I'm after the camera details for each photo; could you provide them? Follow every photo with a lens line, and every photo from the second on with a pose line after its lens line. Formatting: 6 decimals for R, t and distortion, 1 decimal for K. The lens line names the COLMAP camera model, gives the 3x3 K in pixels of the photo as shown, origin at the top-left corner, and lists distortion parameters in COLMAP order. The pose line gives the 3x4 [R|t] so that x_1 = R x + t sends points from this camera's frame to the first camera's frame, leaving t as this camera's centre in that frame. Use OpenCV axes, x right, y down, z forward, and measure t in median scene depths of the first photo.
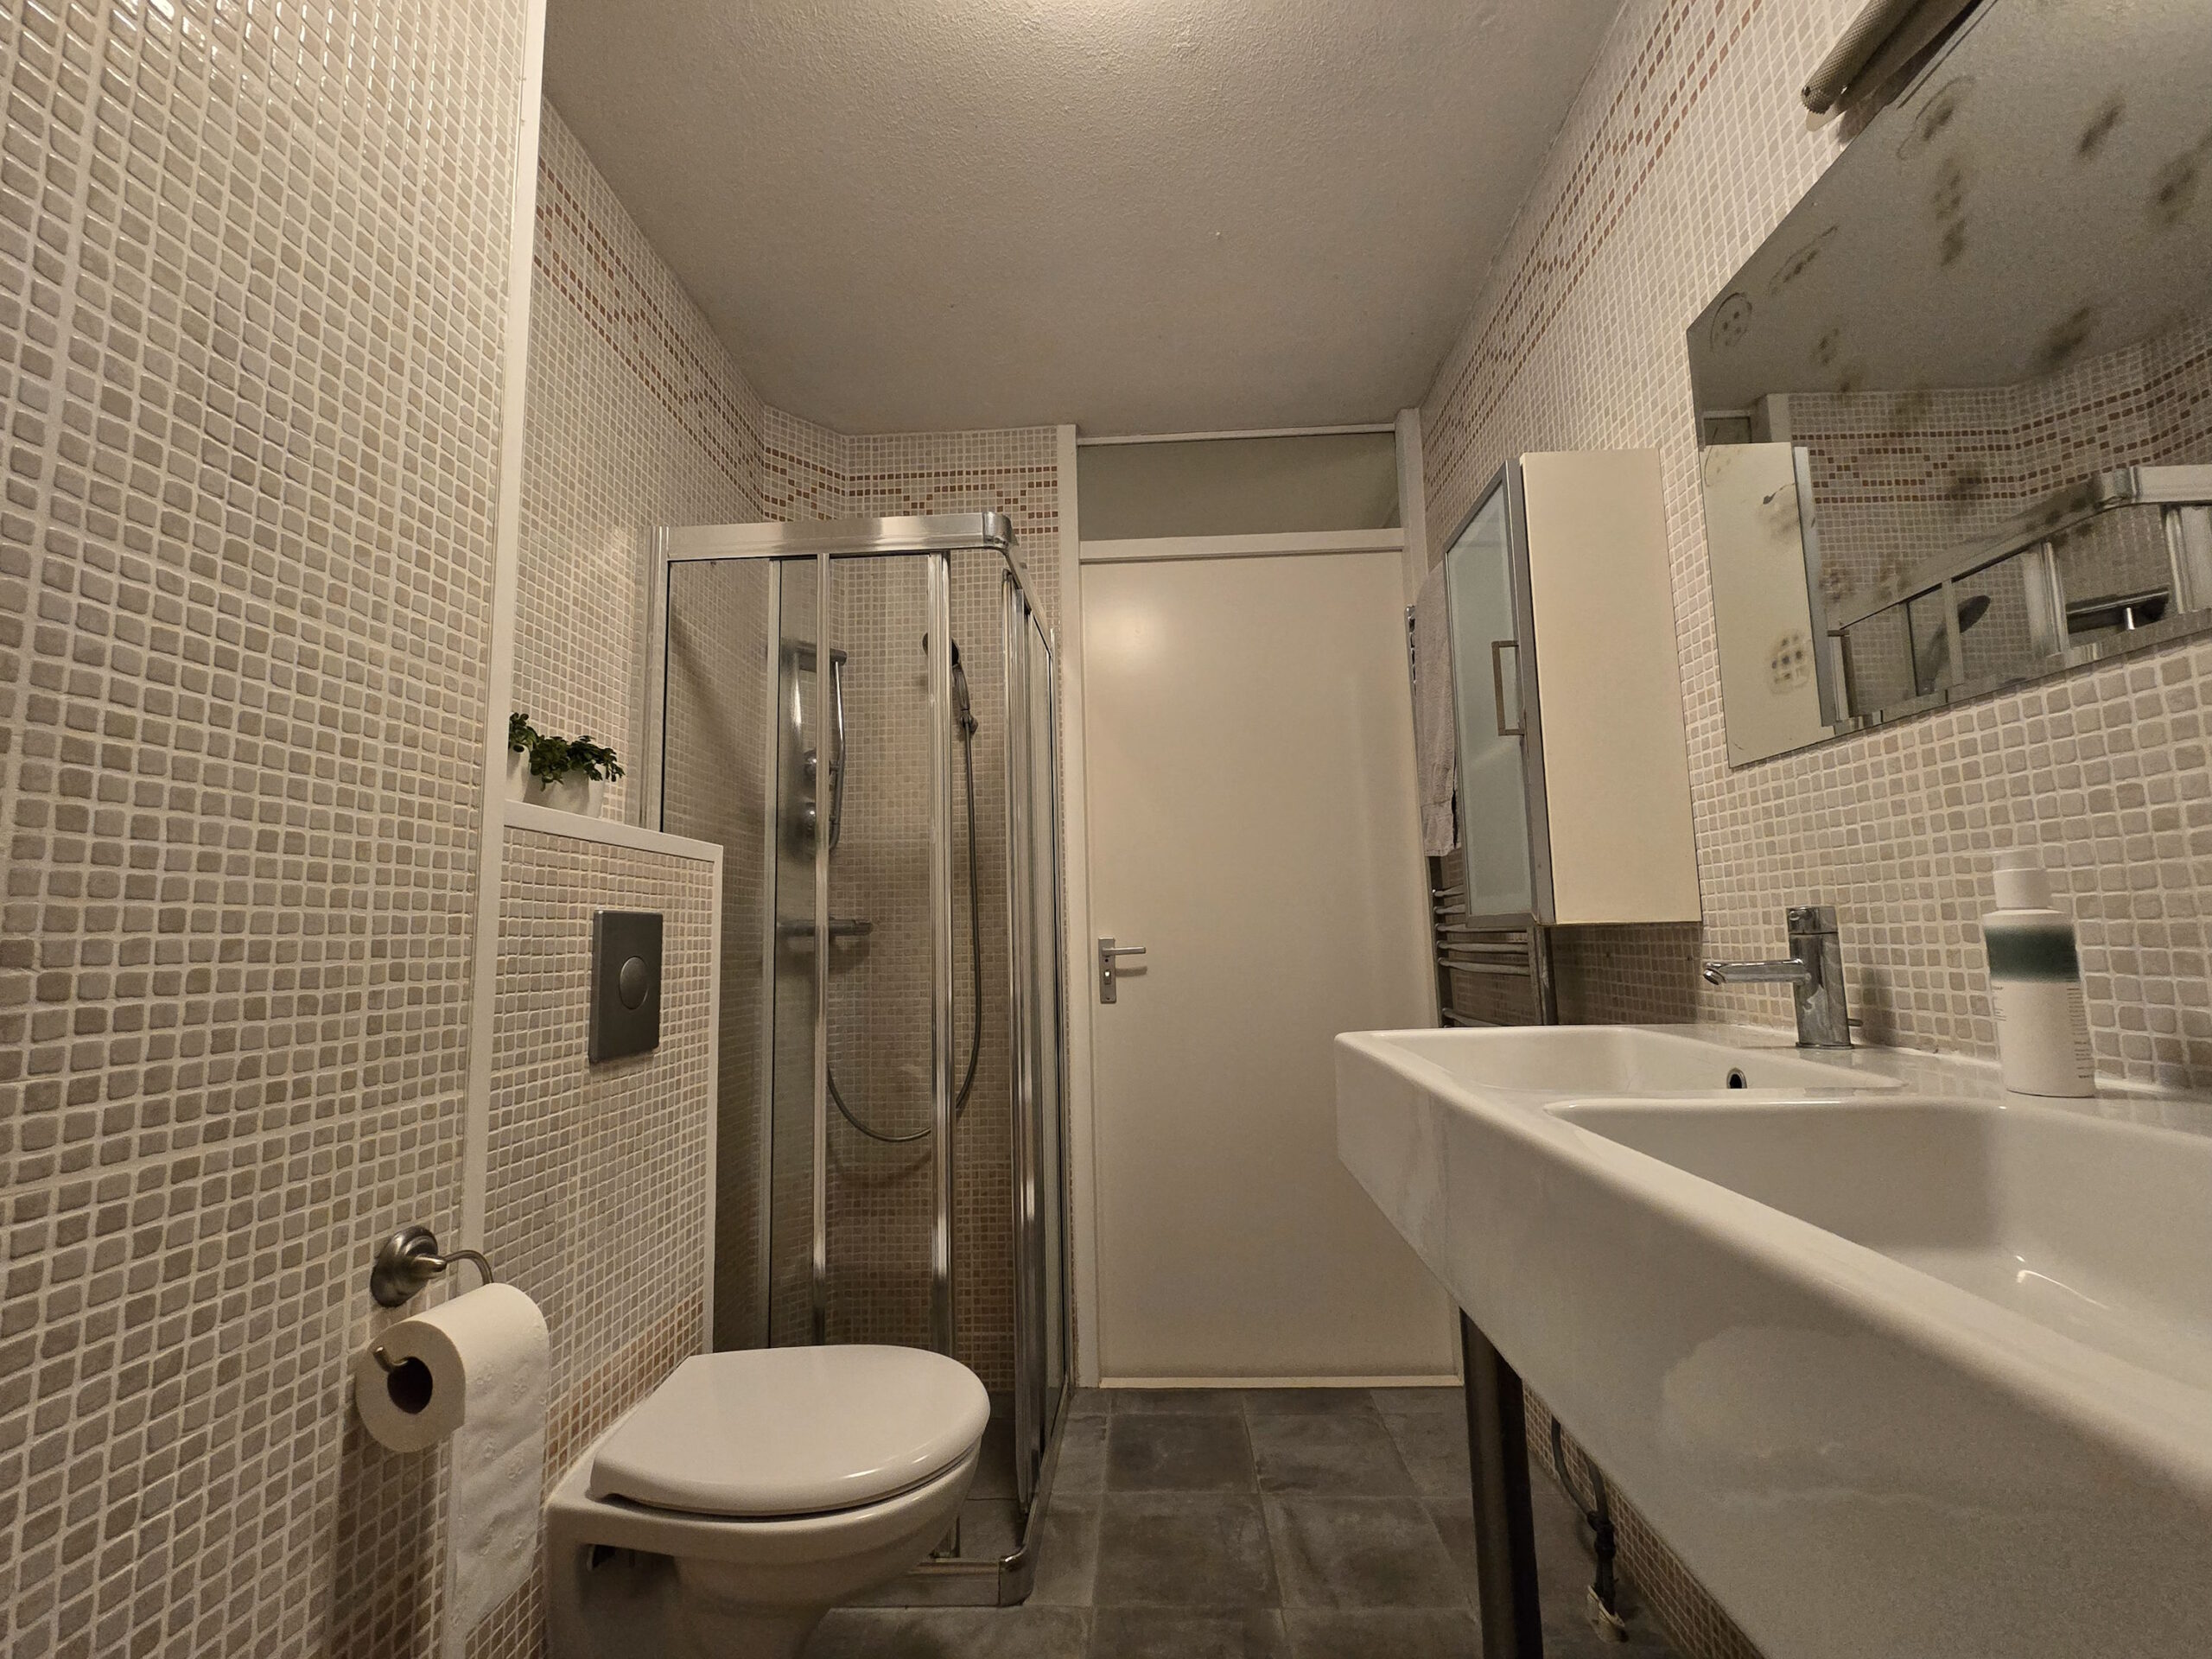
lens RADIAL K [[909.0, 0, 1106.6], [0, 909.0, 838.6], [0, 0, 1]] dist [-0.006821, -0.000423]
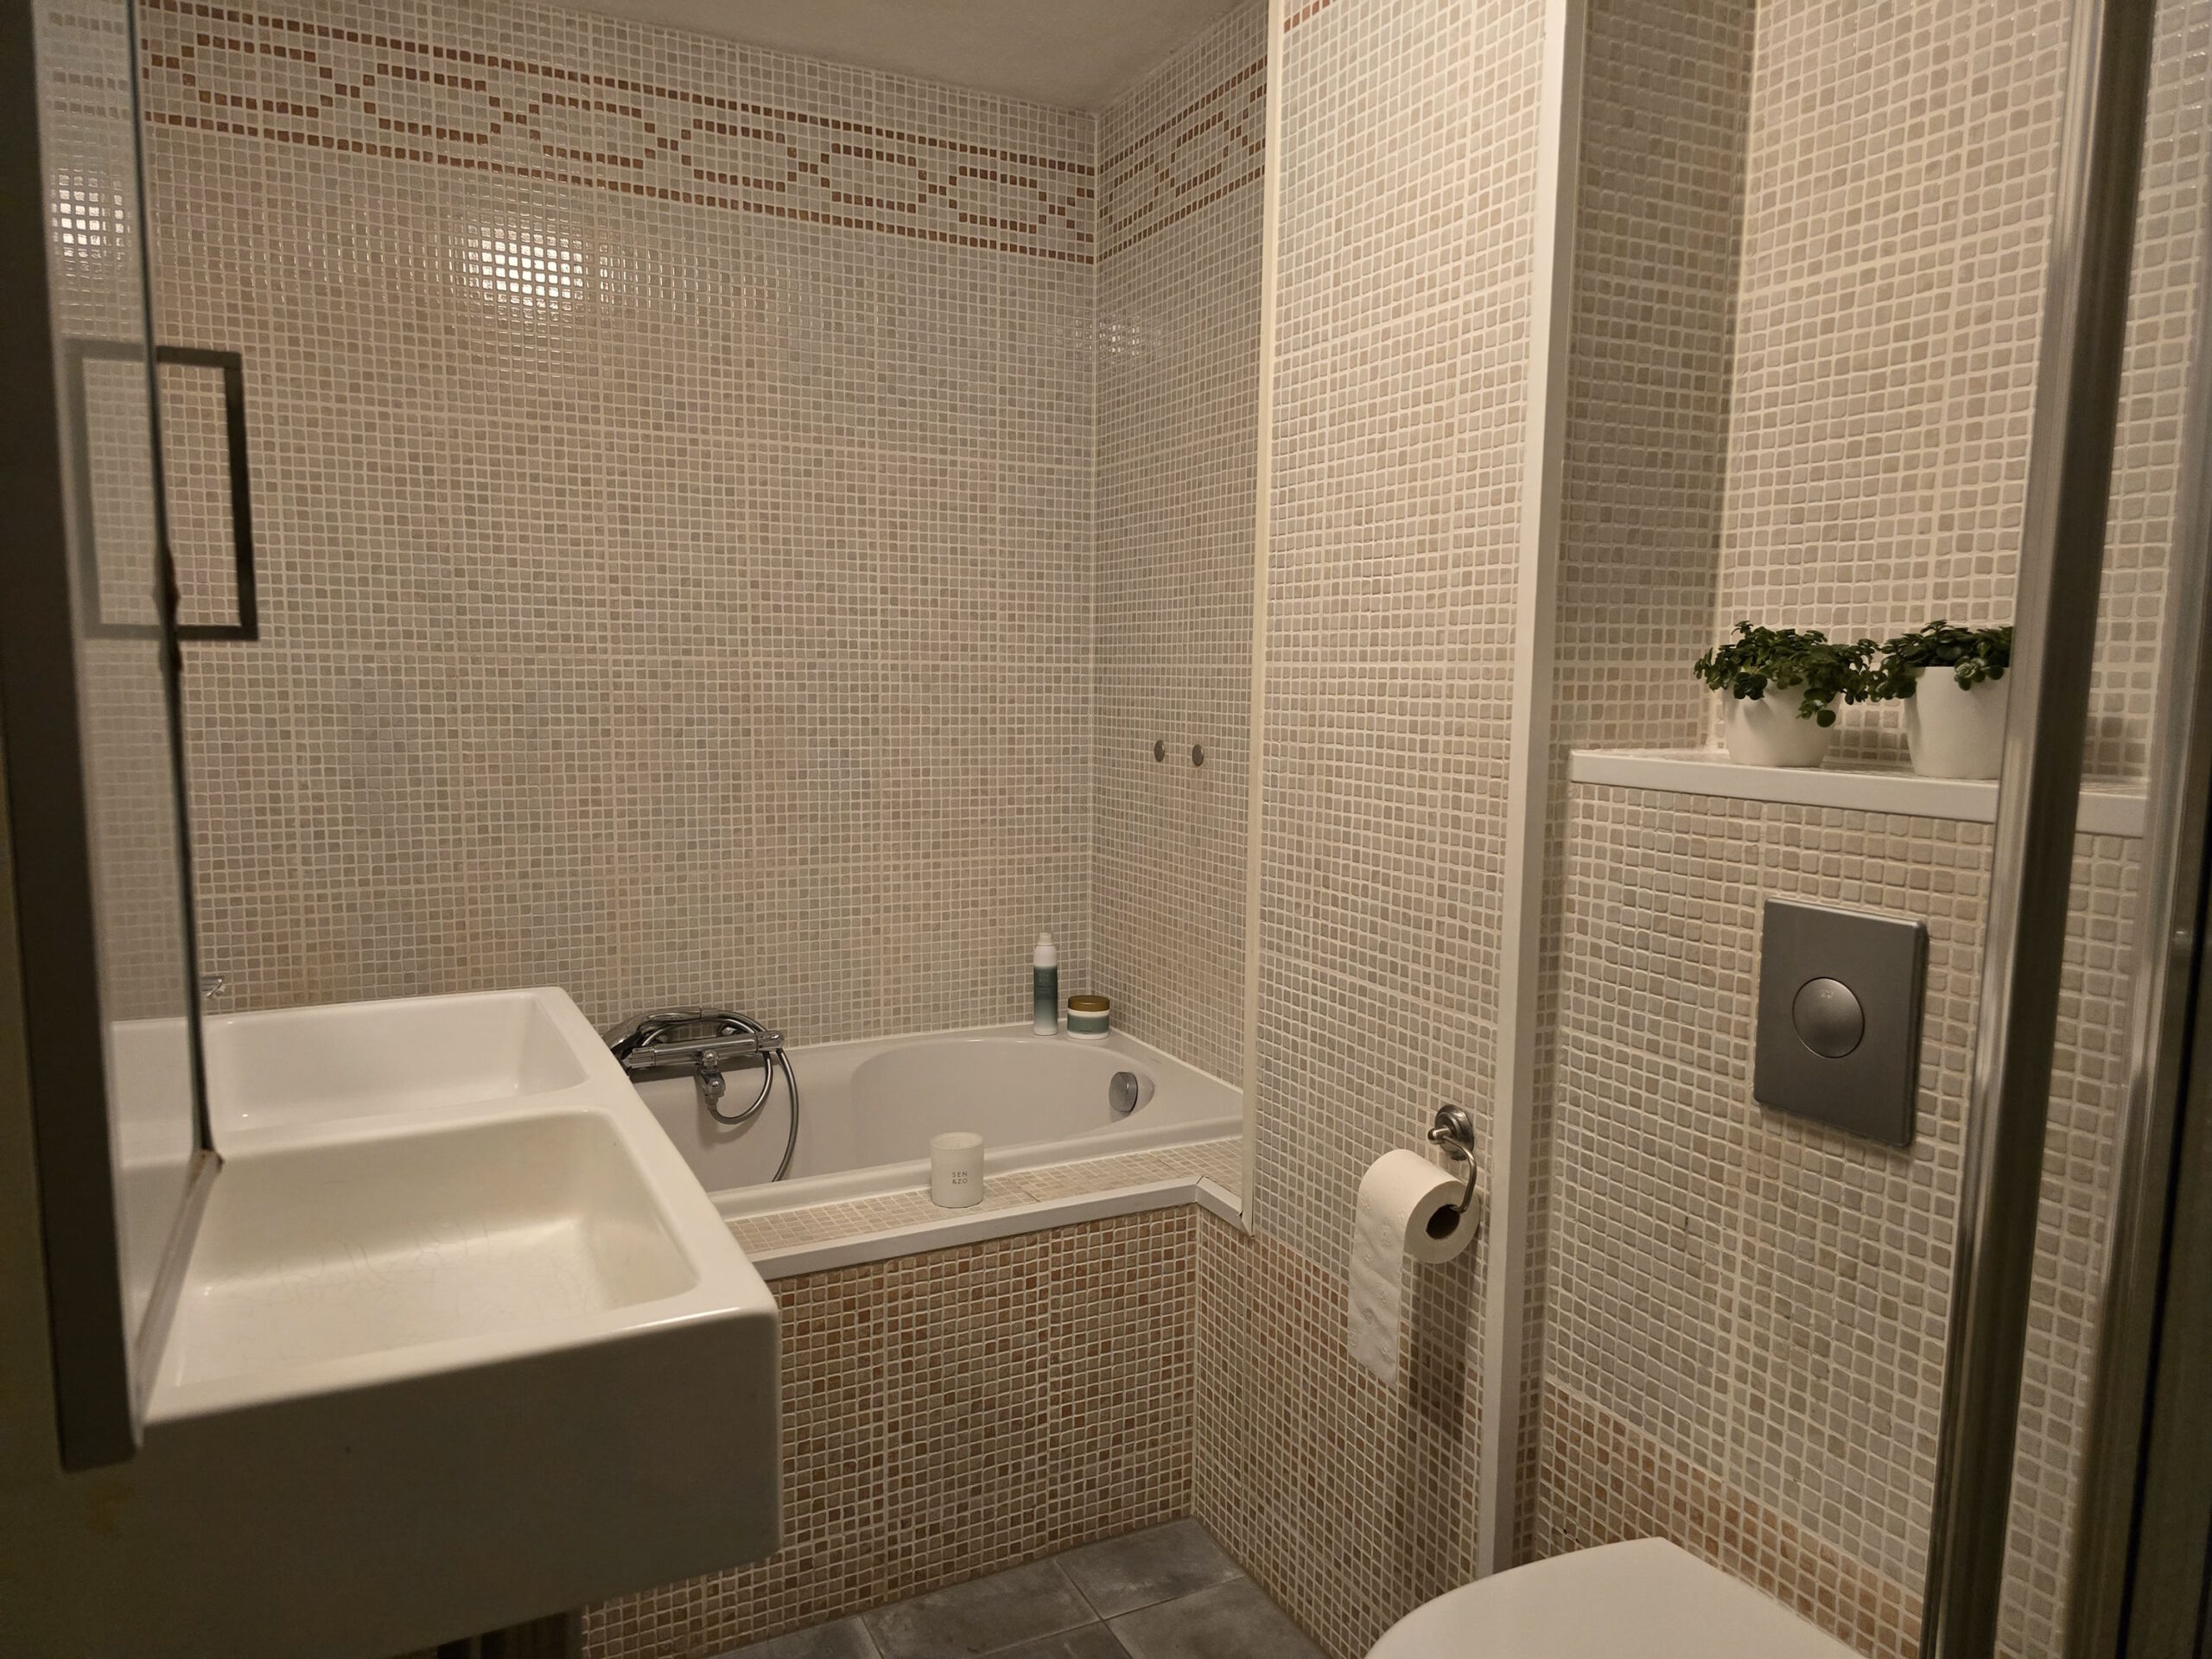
lens RADIAL K [[1445.4, 0, 1112.3], [0, 1445.4, 841.6], [0, 0, 1]] dist [0.091478, -0.066230]
pose [[-0.864539, 0.073311, -0.497191, 0.467459], [0.064449, 0.997307, 0.034987, -0.039914], [0.498417, -0.001796, -0.866936, 1.768671]]
